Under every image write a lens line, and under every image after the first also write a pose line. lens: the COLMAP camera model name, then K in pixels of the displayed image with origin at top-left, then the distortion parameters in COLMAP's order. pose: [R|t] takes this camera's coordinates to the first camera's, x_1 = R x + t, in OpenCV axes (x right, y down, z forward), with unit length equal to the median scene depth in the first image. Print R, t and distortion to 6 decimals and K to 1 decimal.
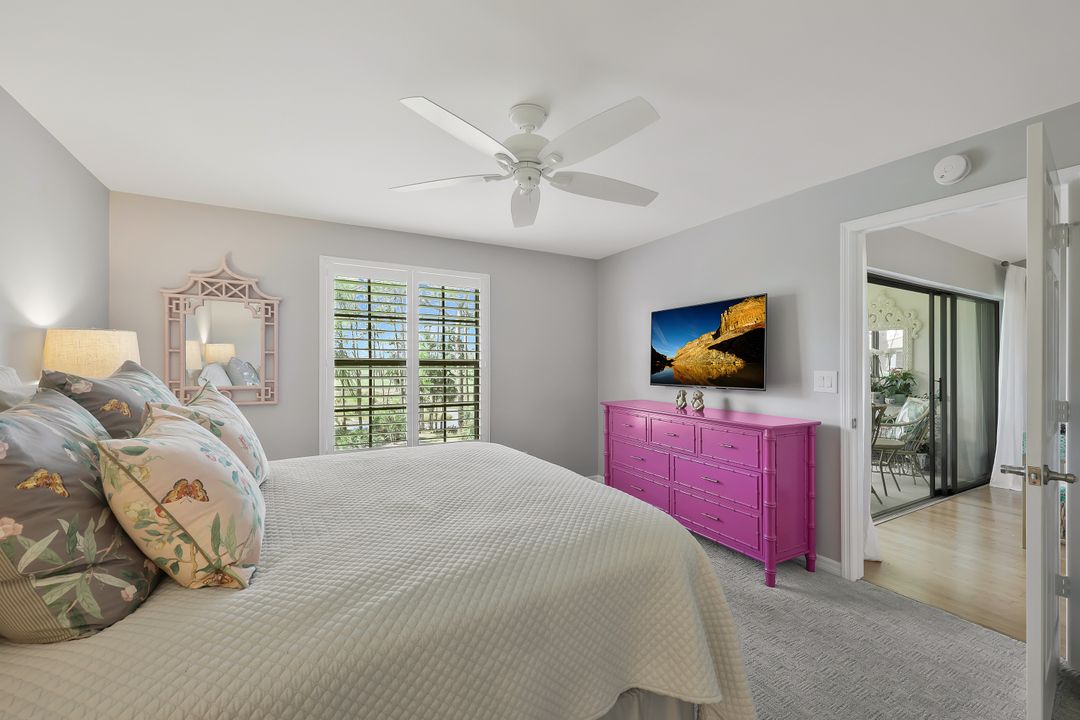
lens RADIAL K [[437.5, 0, 538.7], [0, 437.5, 363.0], [0, 0, 1]] dist [0.000429, 0.000066]
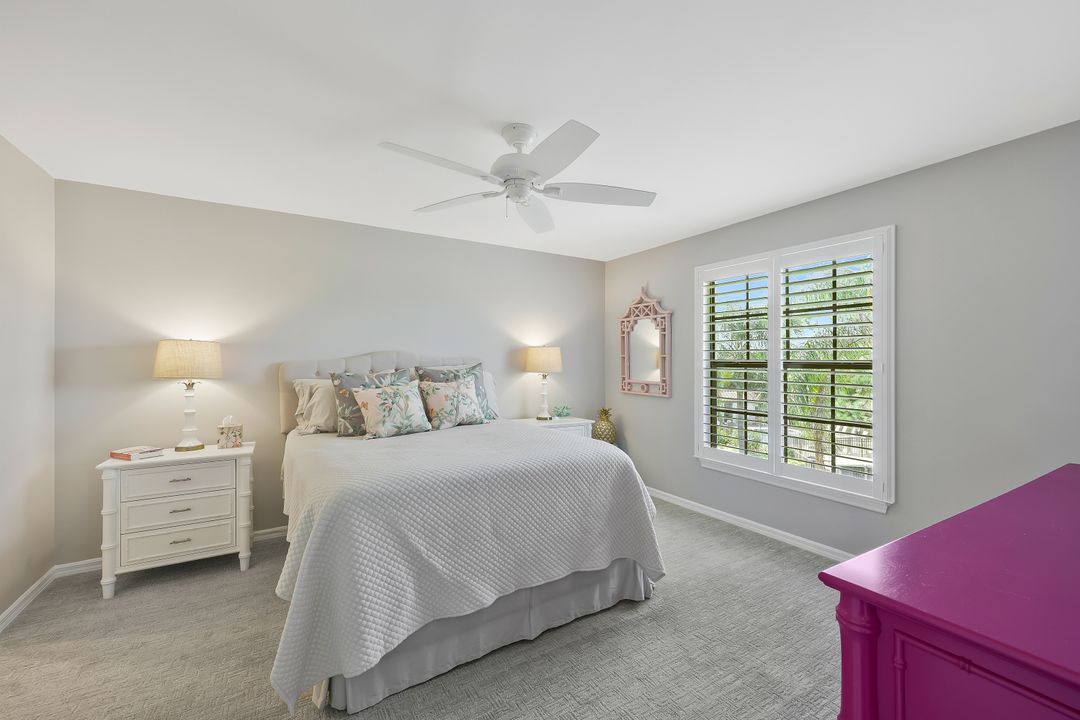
lens RADIAL K [[452.2, 0, 535.9], [0, 452.2, 358.3], [0, 0, 1]] dist [0.015705, -0.000065]
pose [[0.002192, -0.005241, -0.999984, 0.685459], [-0.000908, 0.999986, -0.005243, -0.009167], [0.999997, 0.000919, 0.002187, 0.629595]]
